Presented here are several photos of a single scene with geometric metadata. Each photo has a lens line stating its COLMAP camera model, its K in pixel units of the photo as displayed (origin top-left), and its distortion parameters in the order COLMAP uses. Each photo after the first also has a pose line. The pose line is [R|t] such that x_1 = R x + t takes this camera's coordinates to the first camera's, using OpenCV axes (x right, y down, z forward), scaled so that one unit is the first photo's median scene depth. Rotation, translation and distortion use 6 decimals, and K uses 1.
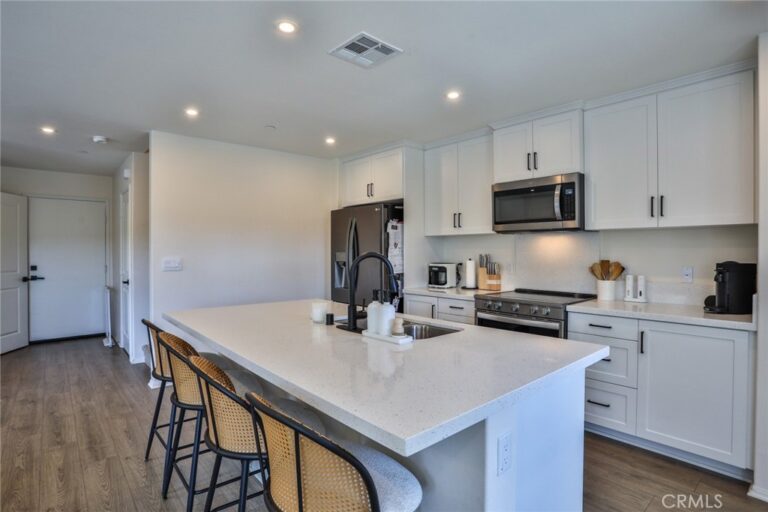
lens RADIAL K [[393.6, 0, 384.0], [0, 393.6, 256.0], [0, 0, 1]] dist [-0.092972, 0.047539]
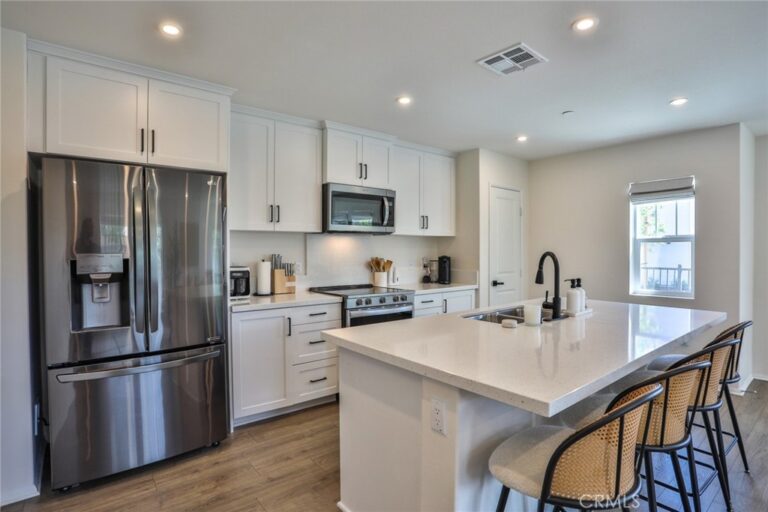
lens RADIAL K [[393.6, 0, 384.0], [0, 393.6, 256.0], [0, 0, 1]] dist [-0.092972, 0.047539]
pose [[0.050007, -0.012701, 0.998668, -0.637008], [0.013313, 0.999839, 0.012050, -0.007859], [-0.998660, 0.012693, 0.050168, 0.738545]]
